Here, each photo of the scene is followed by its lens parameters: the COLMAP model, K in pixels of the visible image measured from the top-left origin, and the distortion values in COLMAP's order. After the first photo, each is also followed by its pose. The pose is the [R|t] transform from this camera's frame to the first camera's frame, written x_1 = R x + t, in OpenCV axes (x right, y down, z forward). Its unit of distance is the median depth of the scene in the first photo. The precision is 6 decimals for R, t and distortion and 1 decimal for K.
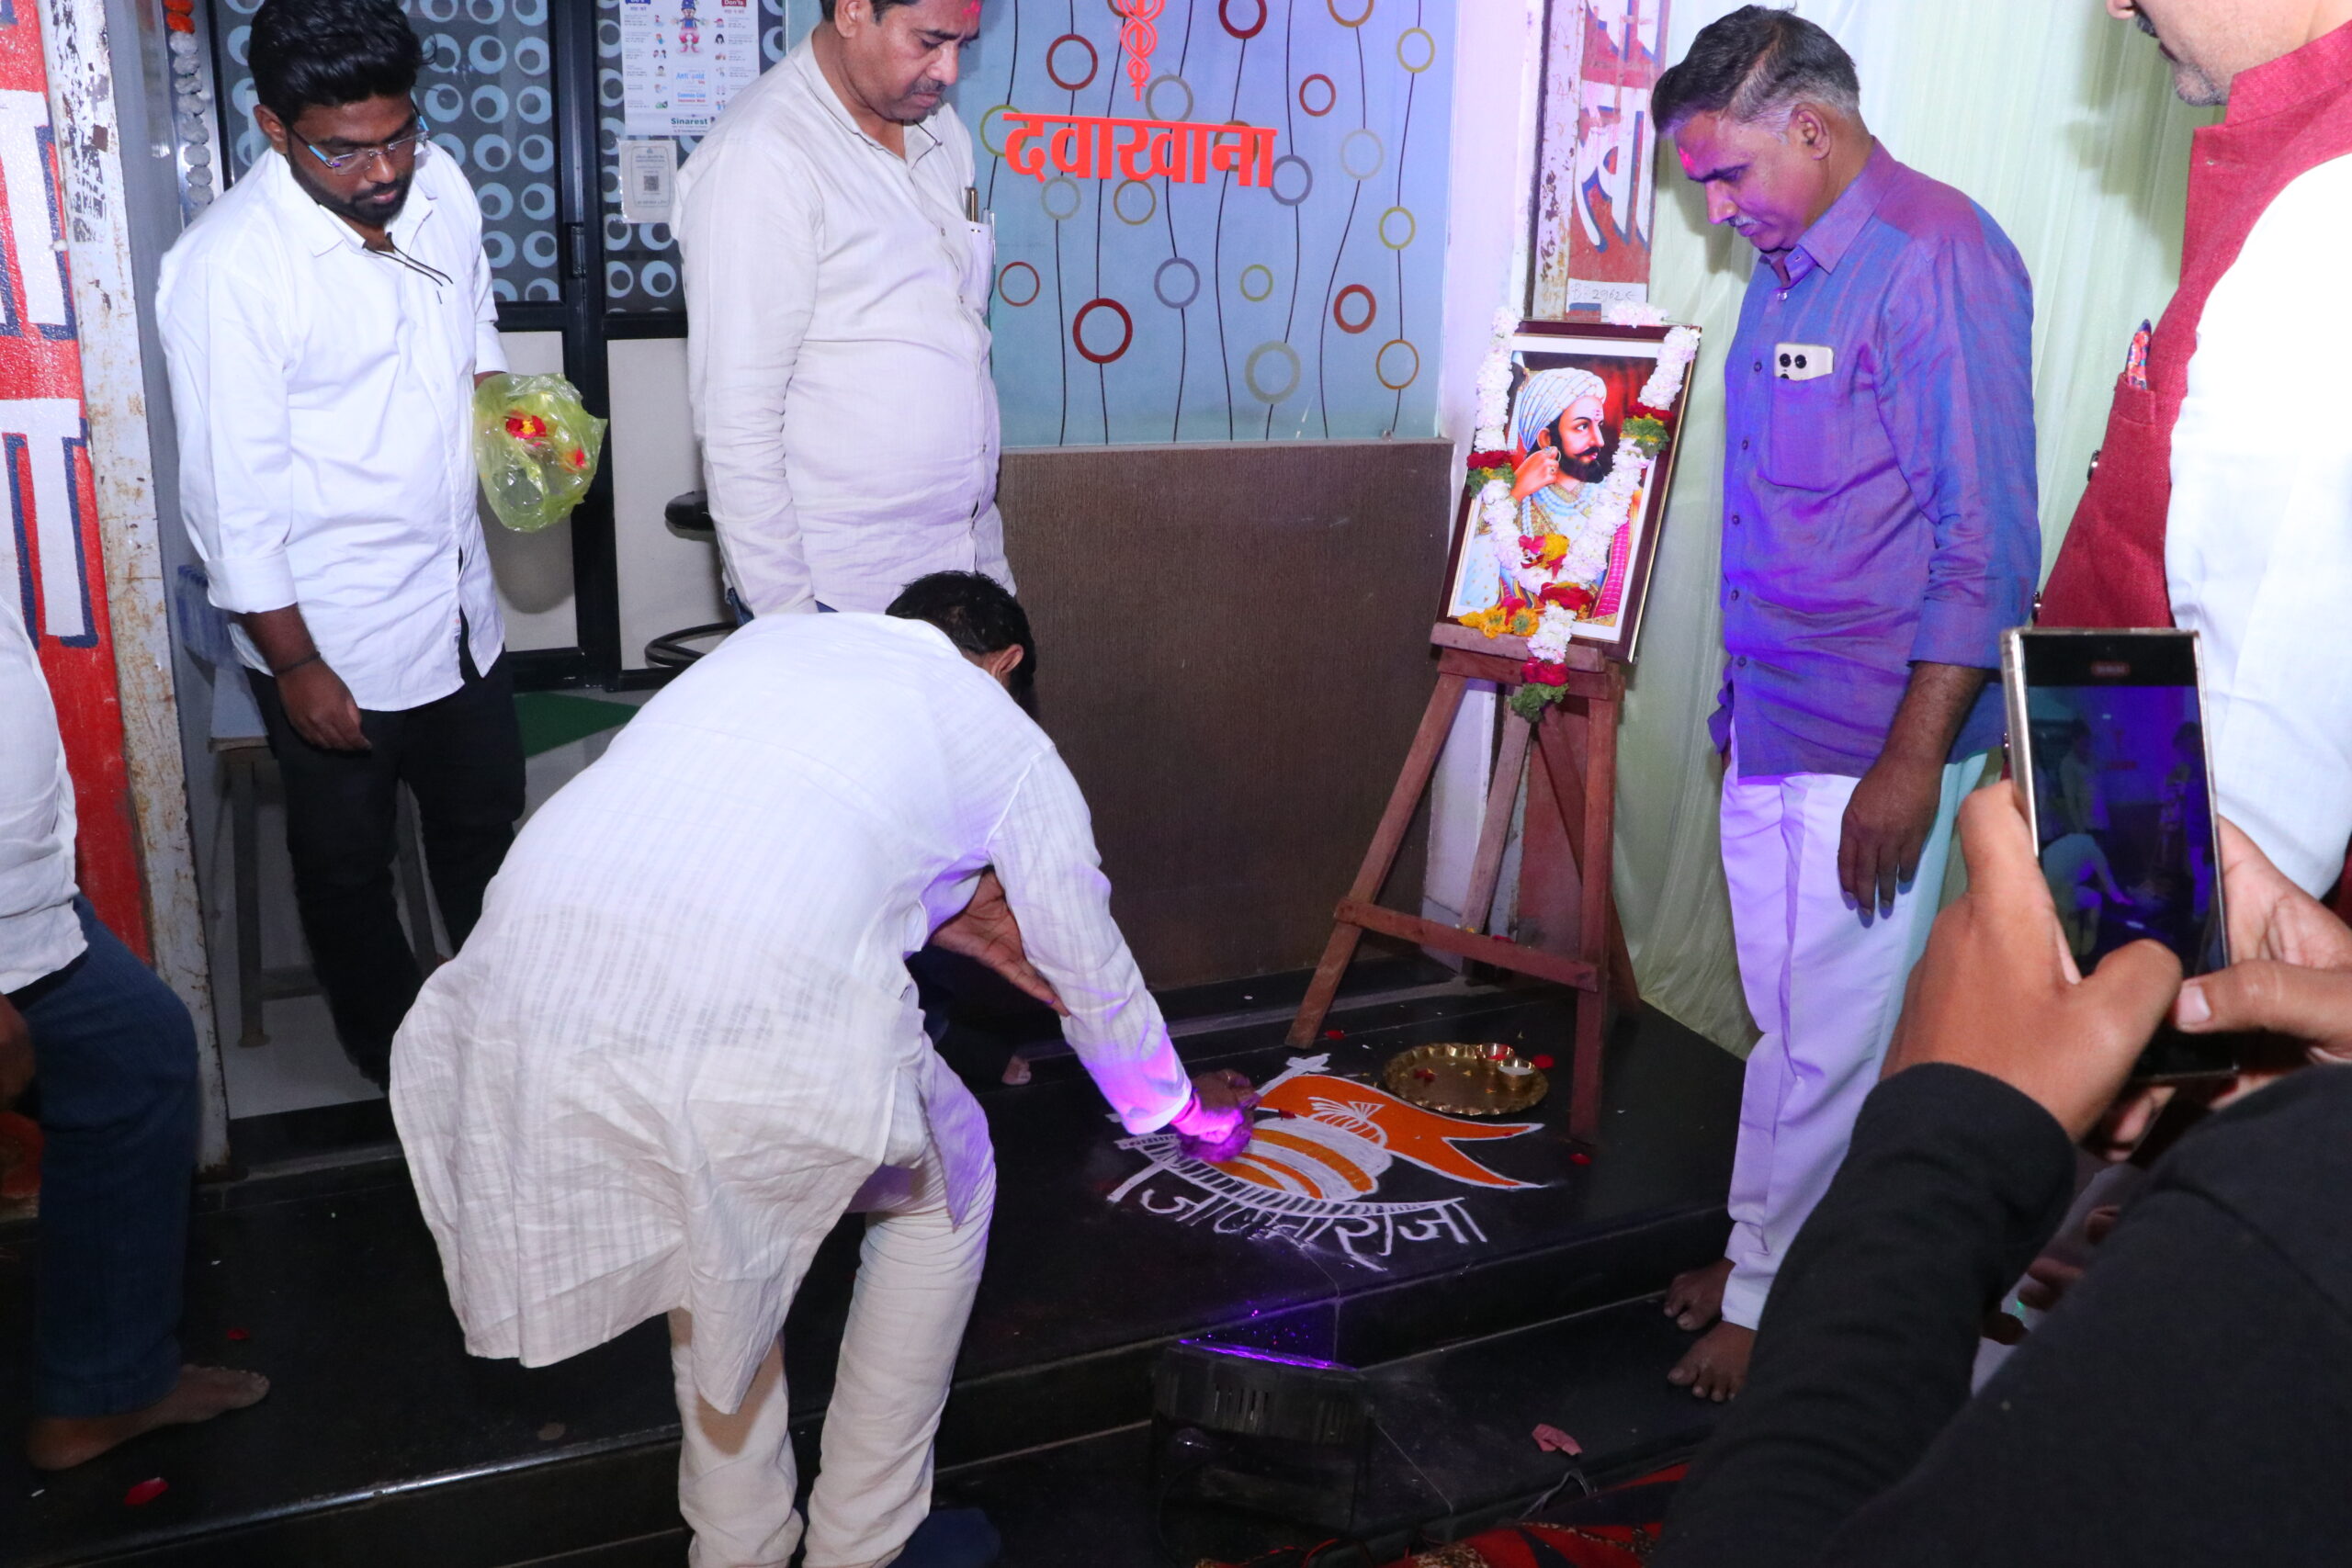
lens RADIAL K [[1926.4, 0, 1171.1], [0, 1926.4, 808.4], [0, 0, 1]] dist [-0.181987, 0.152017]
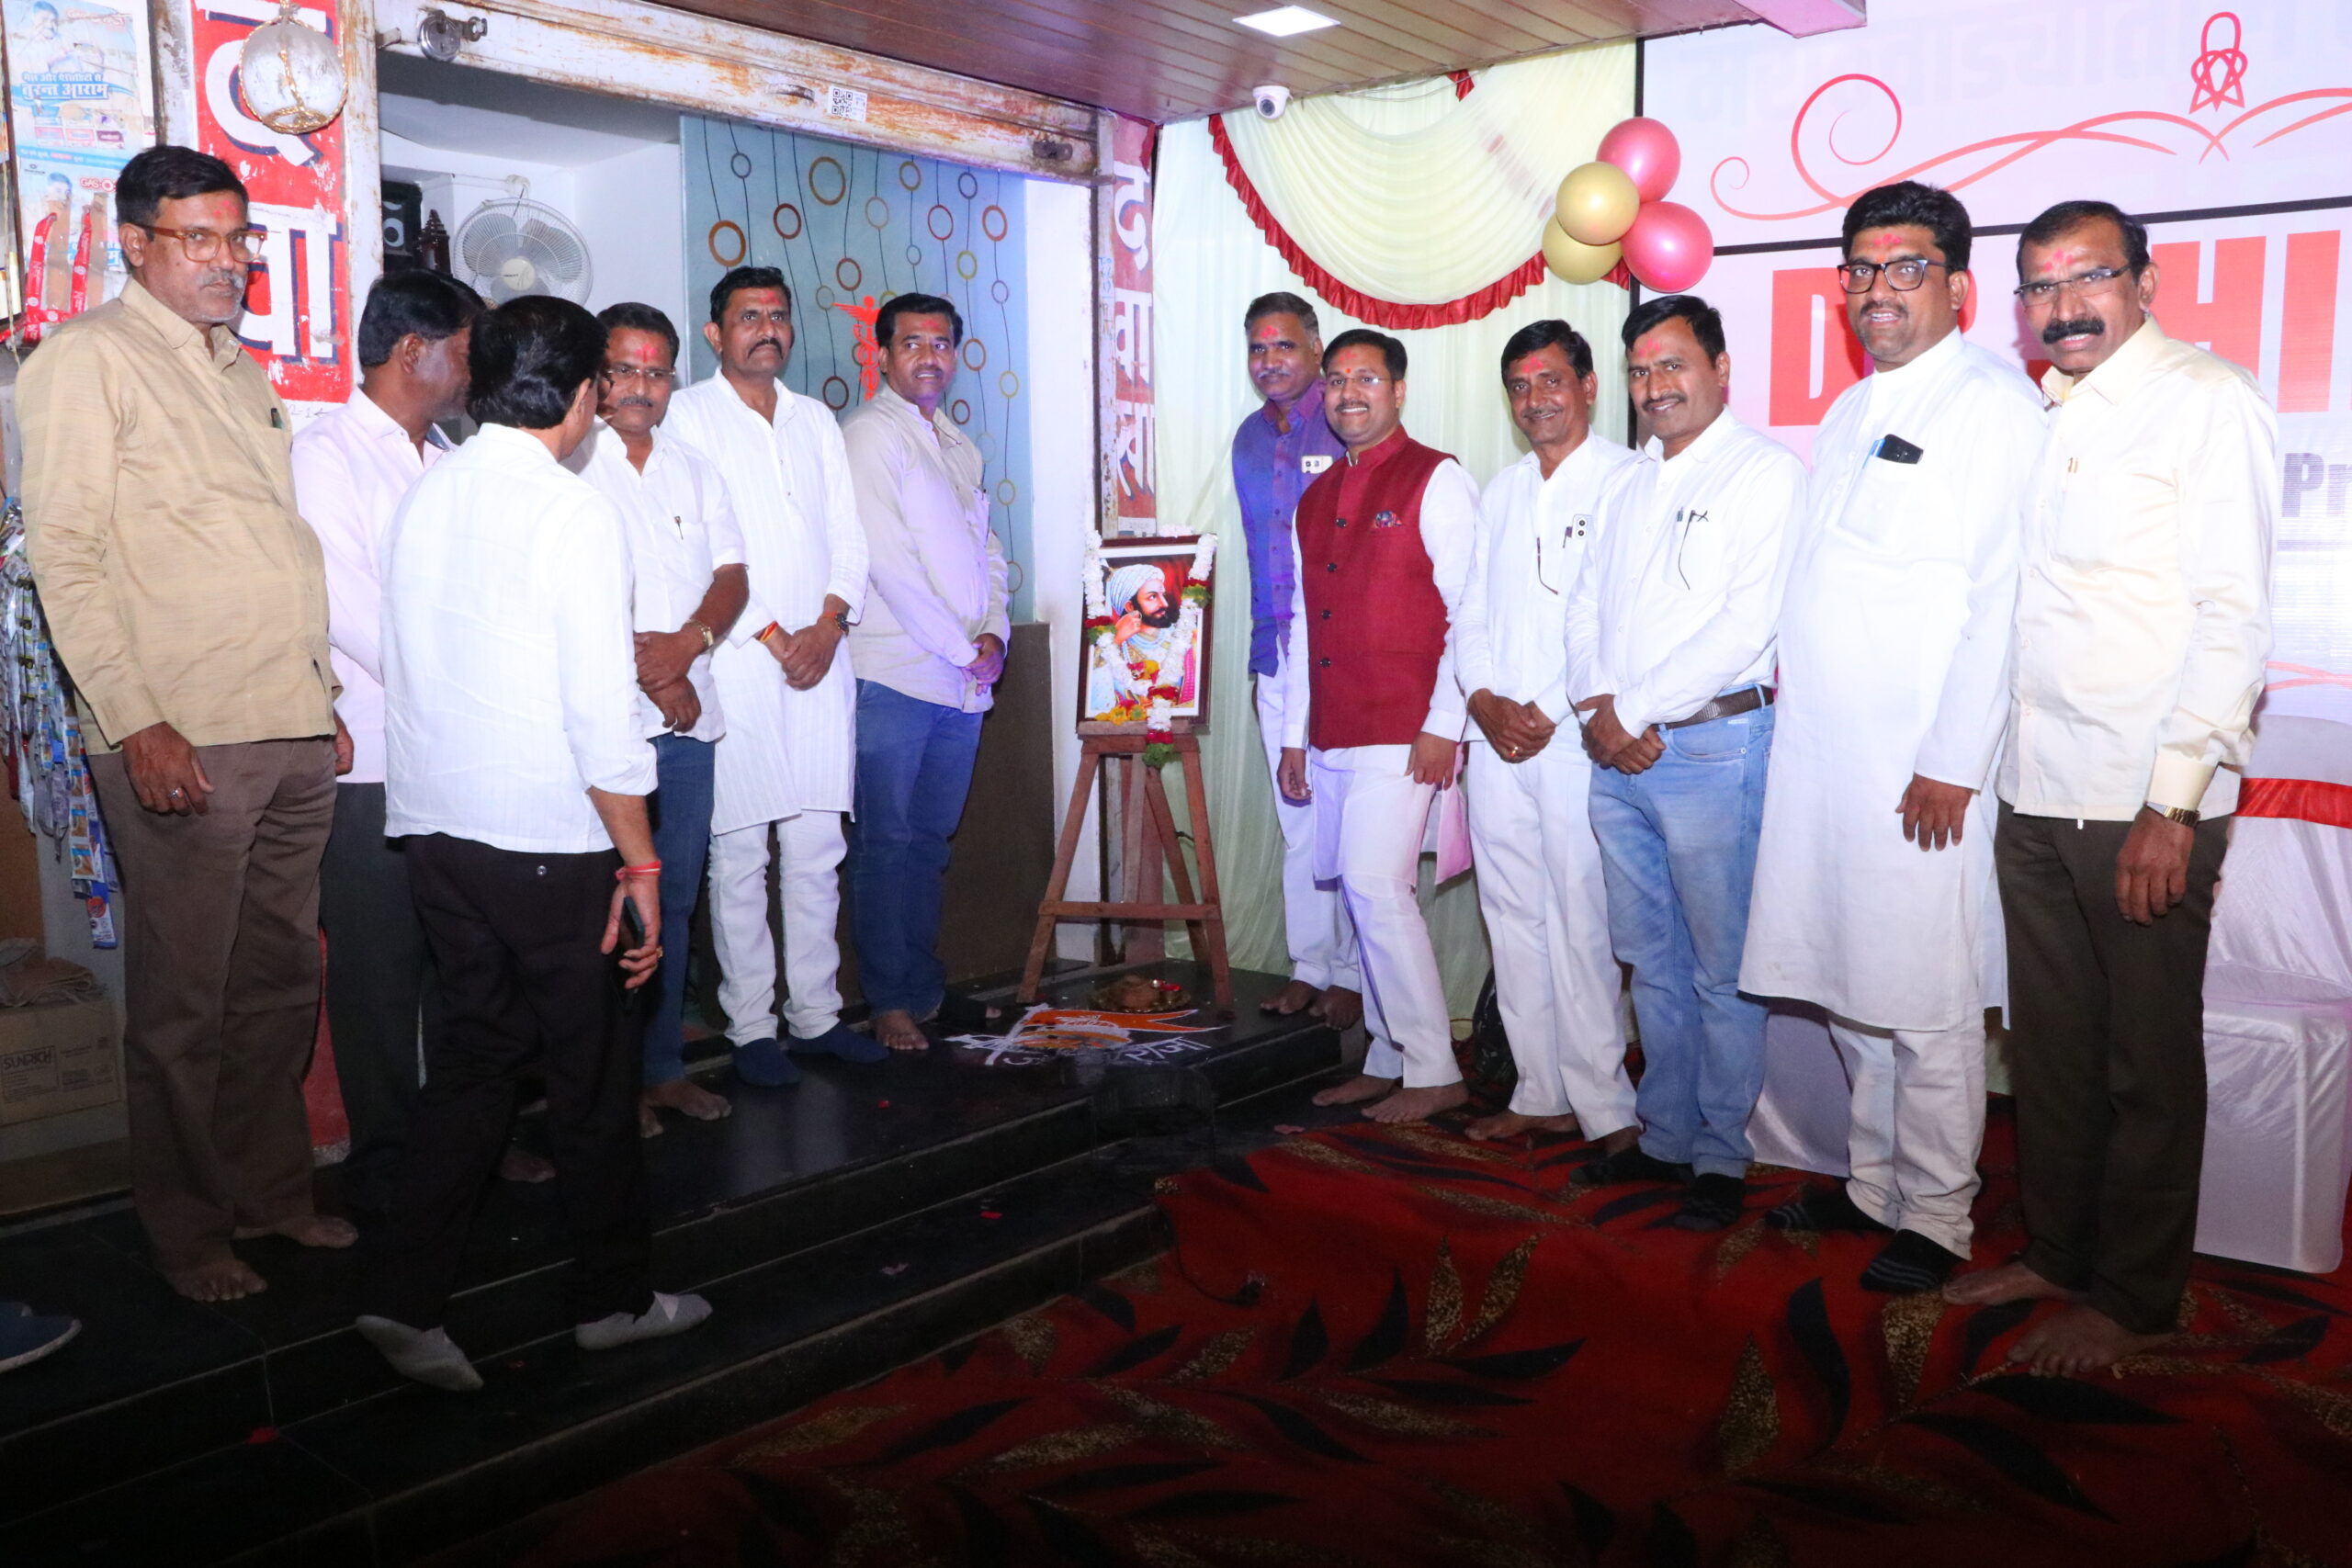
lens RADIAL K [[1926.4, 0, 1169.8], [0, 1926.4, 811.7], [0, 0, 1]] dist [-0.181987, 0.152017]
pose [[0.903052, -0.090929, 0.419796, -0.503066], [0.161517, 0.977492, -0.135723, 0.219364], [-0.398006, 0.190369, 0.897413, -0.503507]]
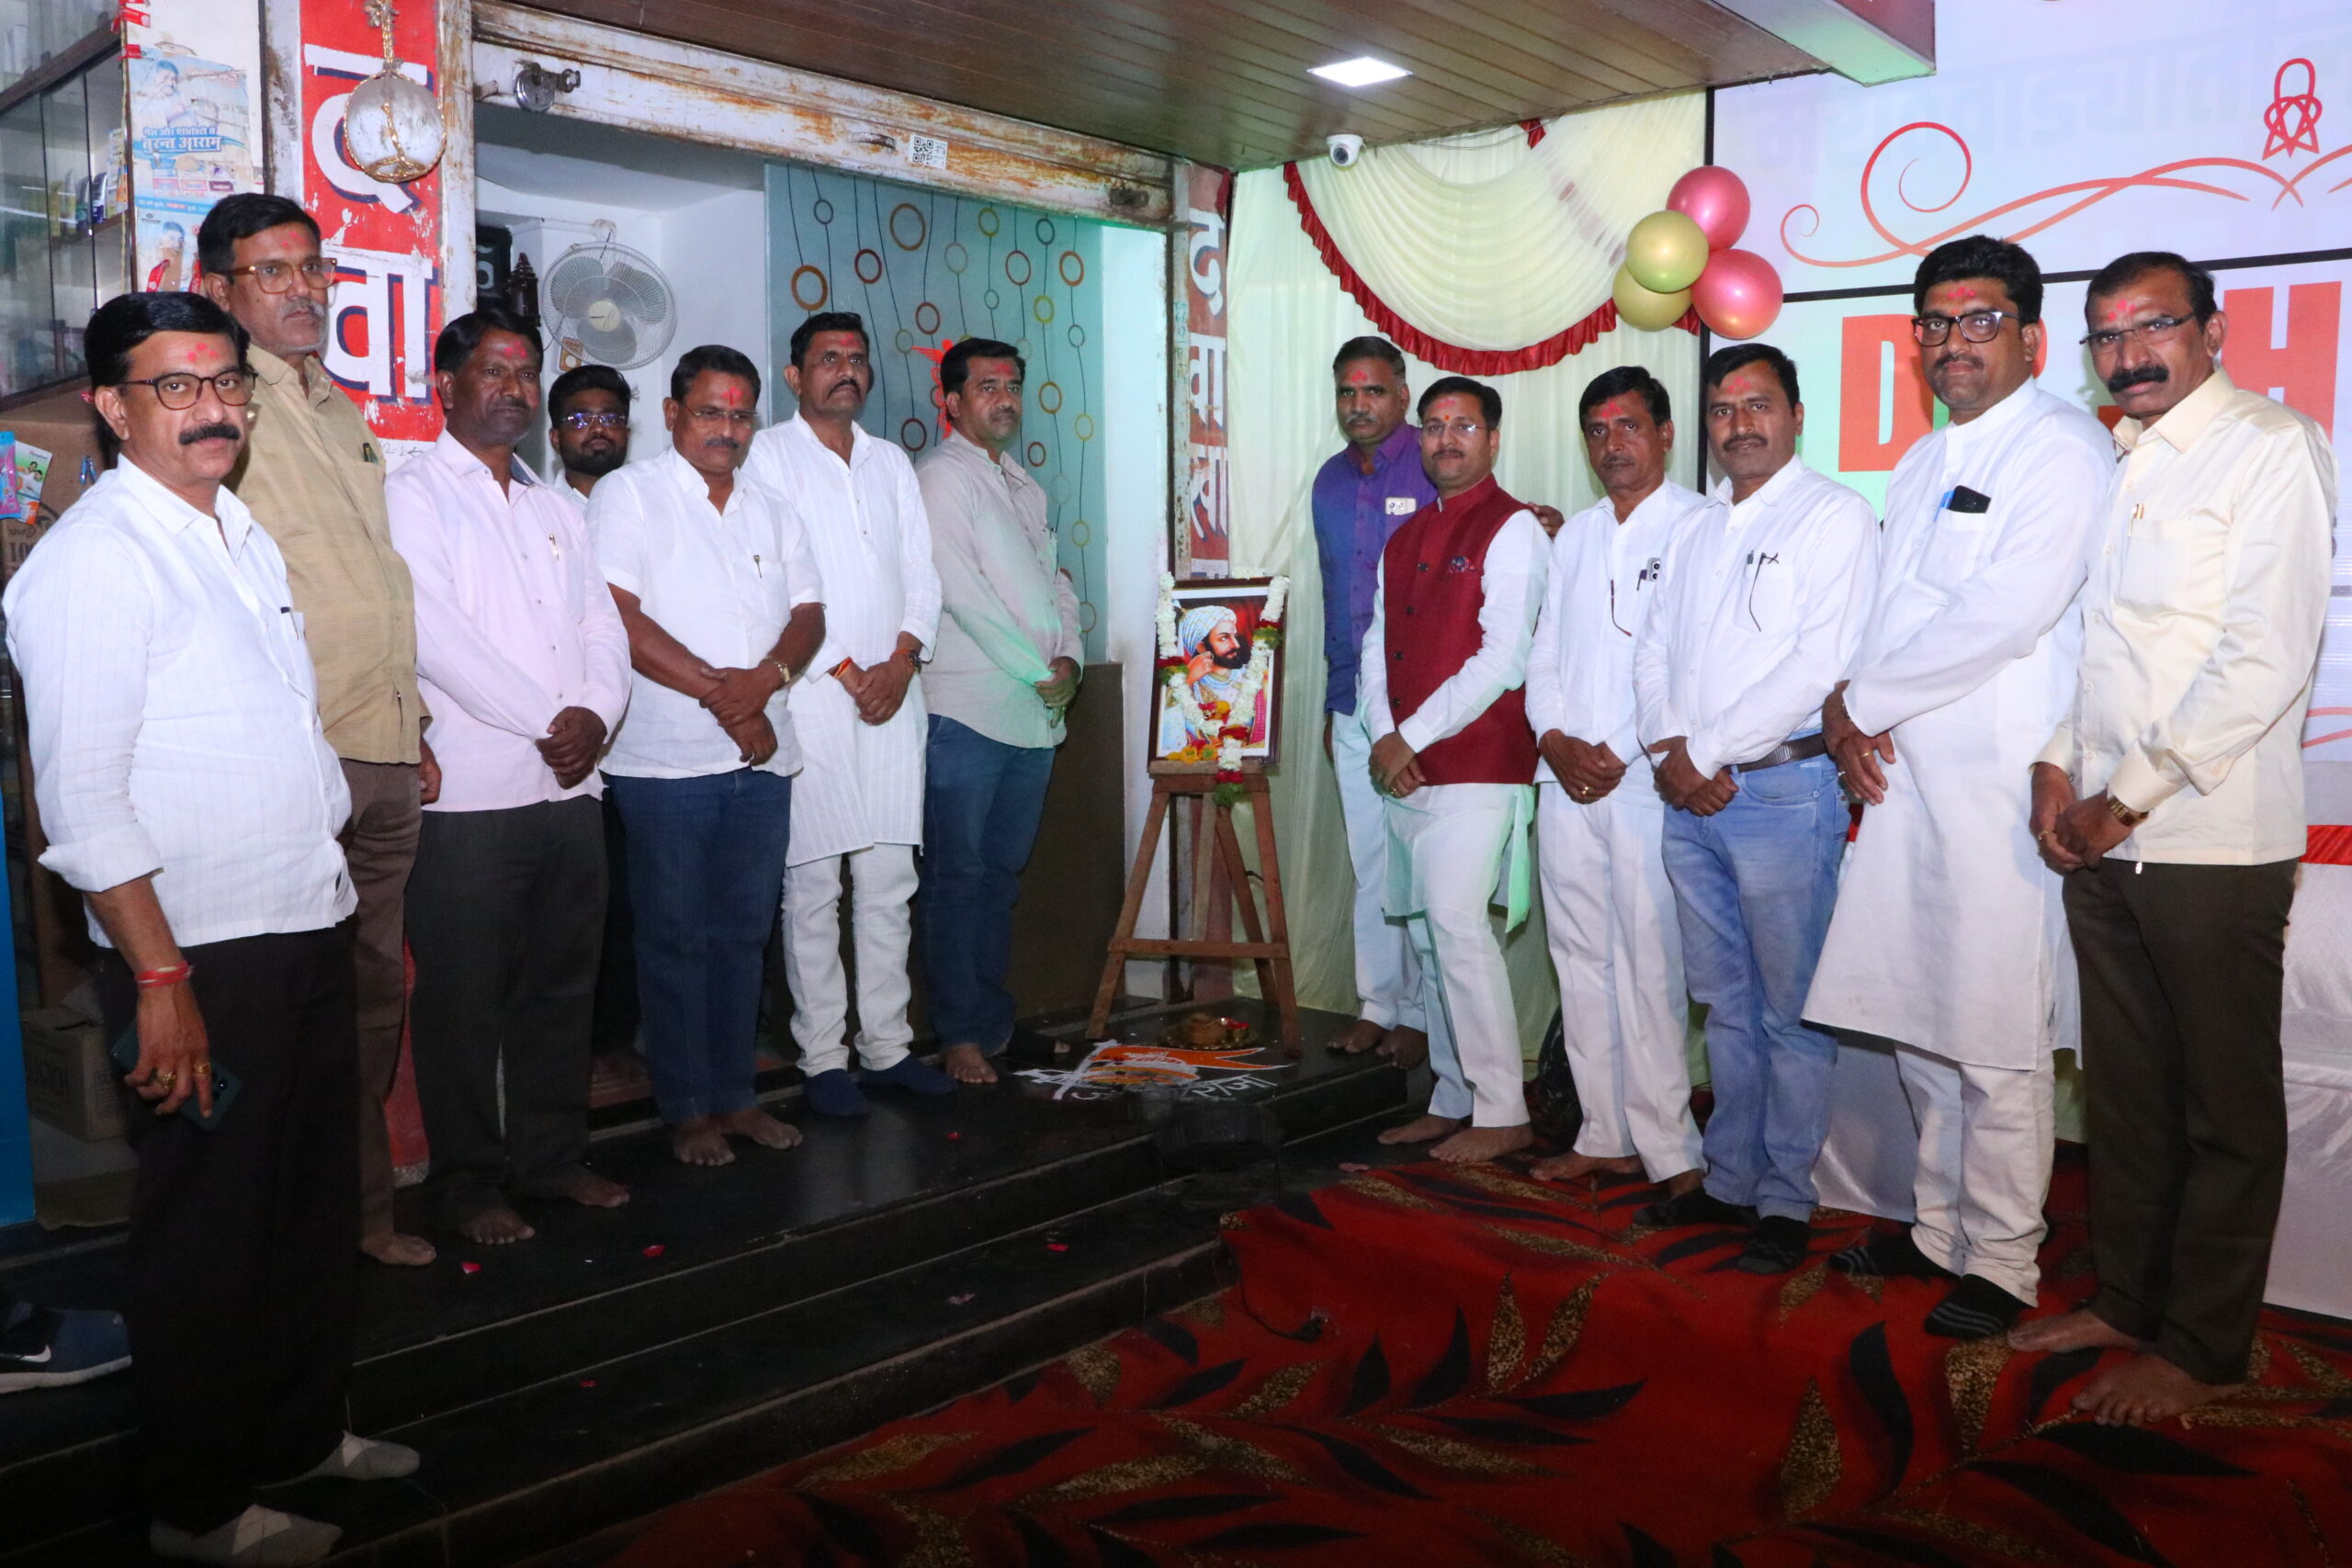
lens RADIAL K [[1926.4, 0, 1164.3], [0, 1926.4, 799.8], [0, 0, 1]] dist [-0.181987, 0.152017]
pose [[0.919946, -0.070543, 0.385645, -0.508150], [0.145415, 0.974907, -0.168553, 0.223466], [-0.364078, 0.211138, 0.907121, -0.516812]]
